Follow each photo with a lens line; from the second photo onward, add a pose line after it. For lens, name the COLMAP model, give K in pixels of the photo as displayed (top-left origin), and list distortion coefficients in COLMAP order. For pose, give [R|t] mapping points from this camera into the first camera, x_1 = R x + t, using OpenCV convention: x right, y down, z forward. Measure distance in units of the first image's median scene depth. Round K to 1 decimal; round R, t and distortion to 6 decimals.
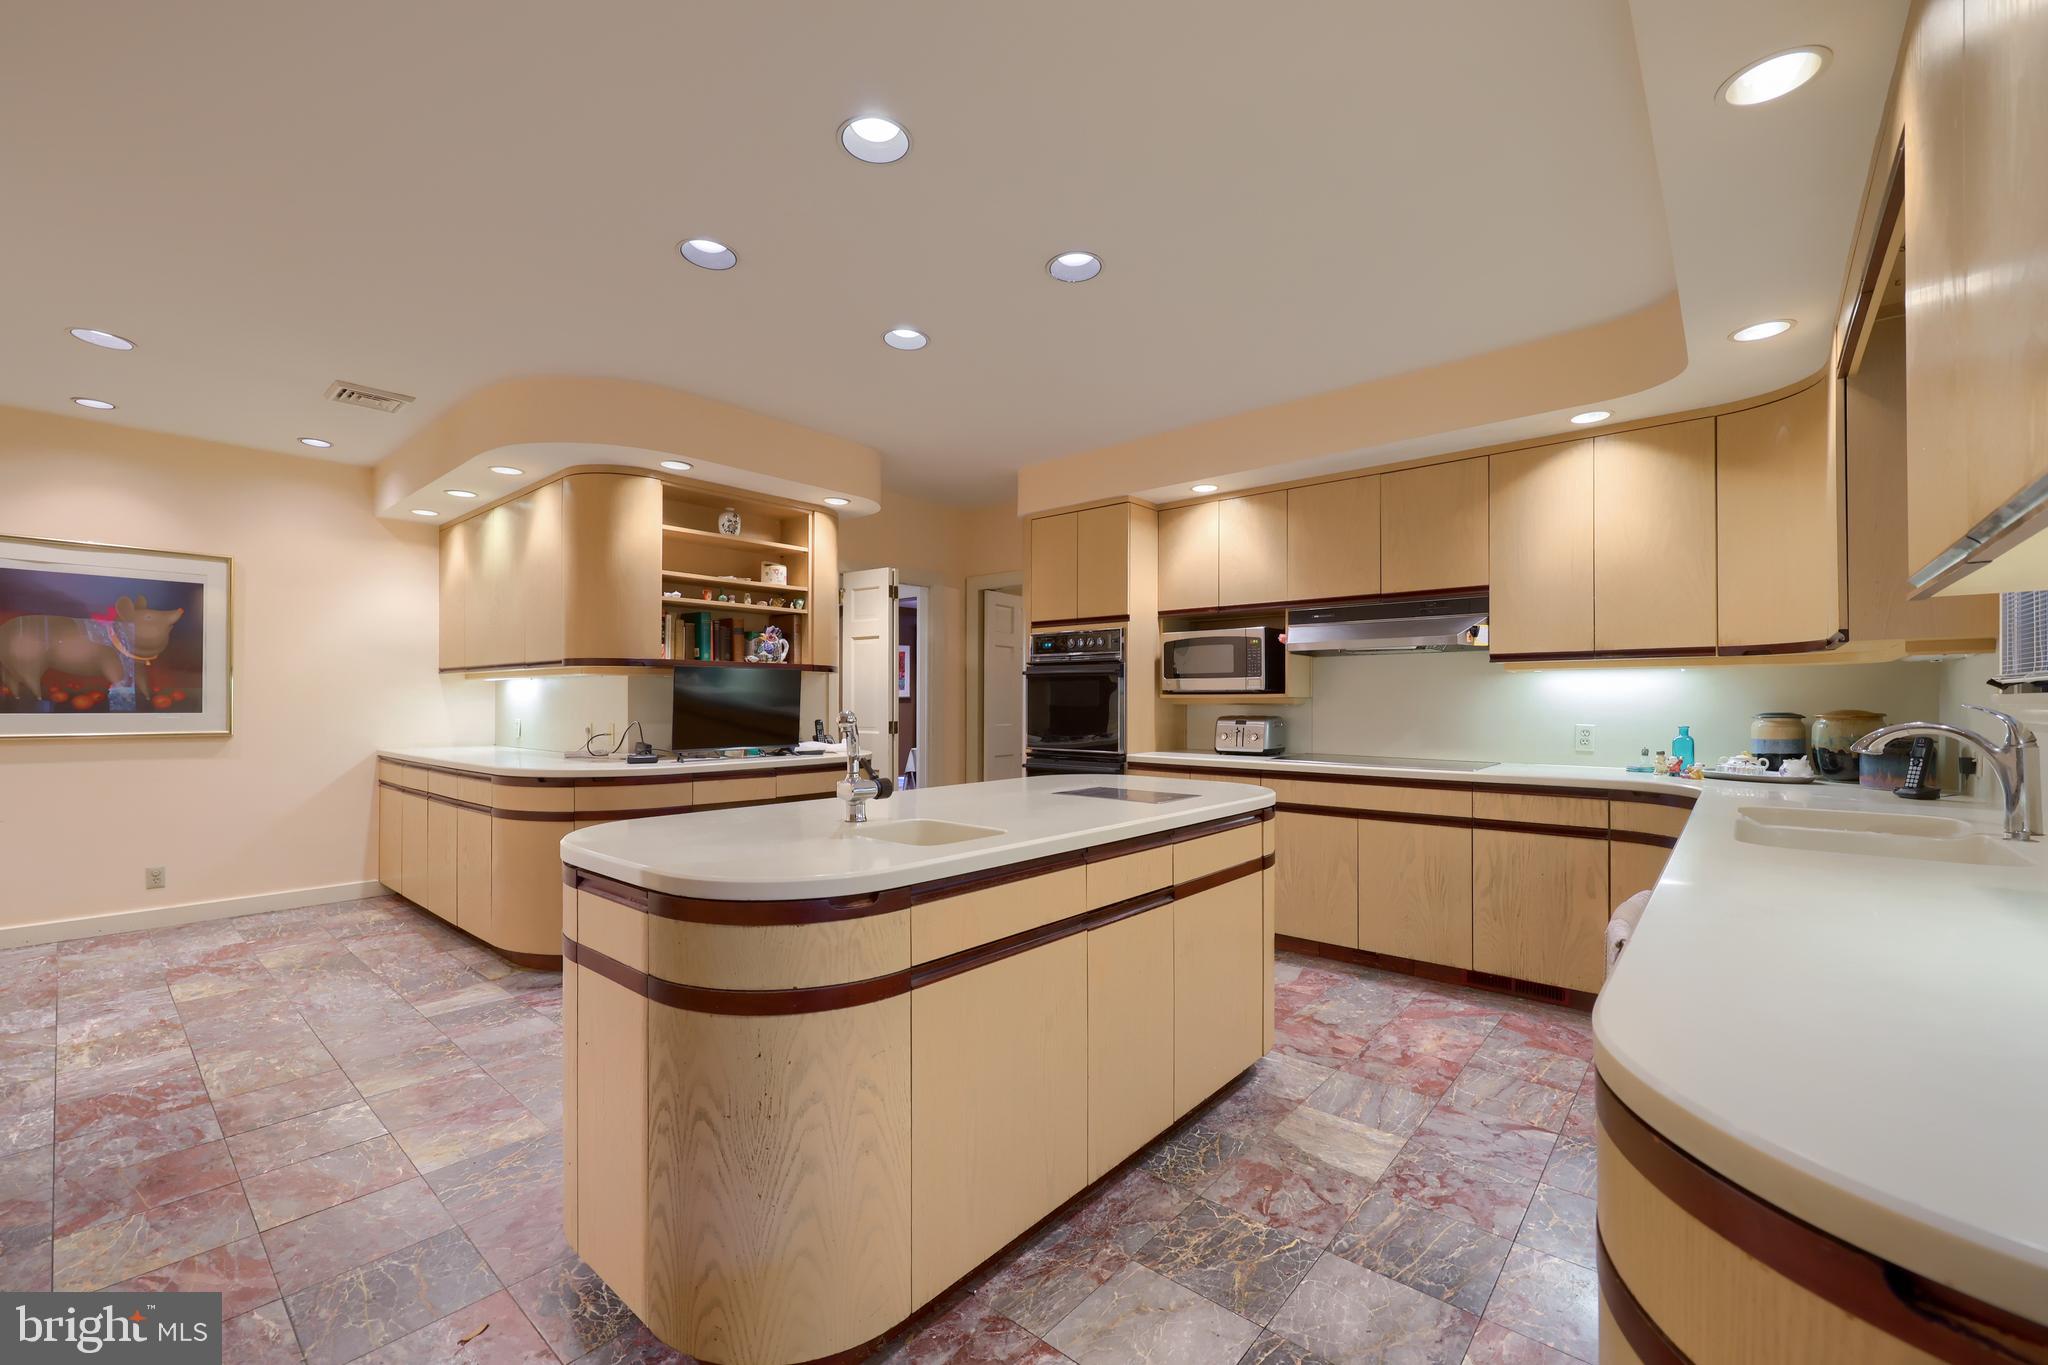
lens RADIAL K [[835.2, 0, 1021.8], [0, 835.2, 695.5], [0, 0, 1]] dist [-0.003176, -0.000552]
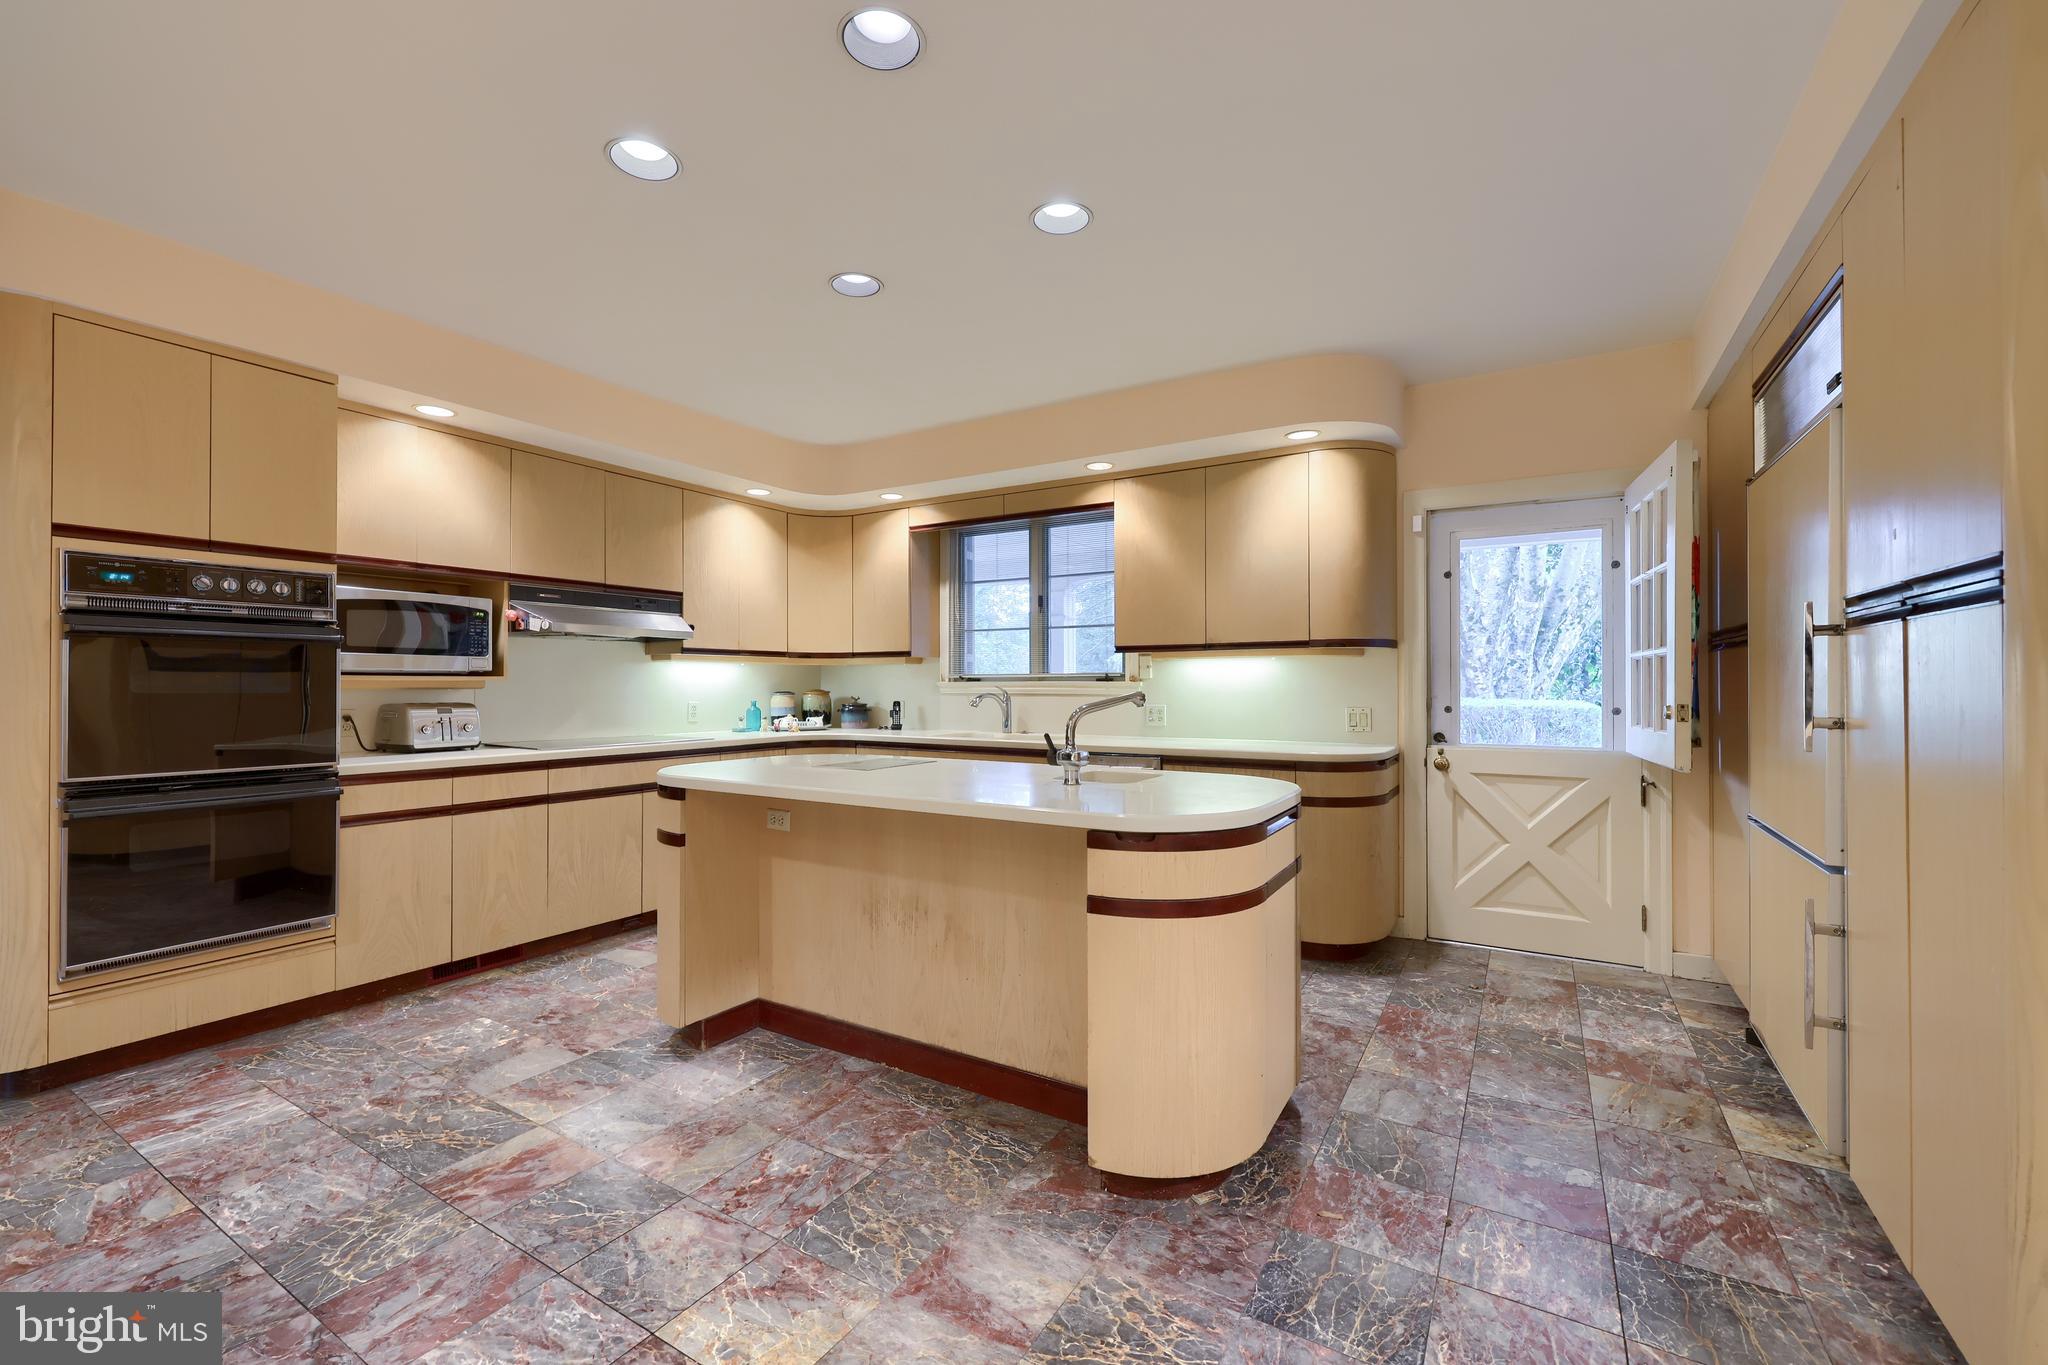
lens RADIAL K [[835.2, 0, 1023.3], [0, 835.2, 681.6], [0, 0, 1]] dist [-0.003176, -0.000552]
pose [[-0.163761, 0.003896, 0.986492, -0.646435], [-0.004957, 0.999976, -0.004772, 0.004963], [-0.986488, -0.005671, -0.163738, 0.598743]]
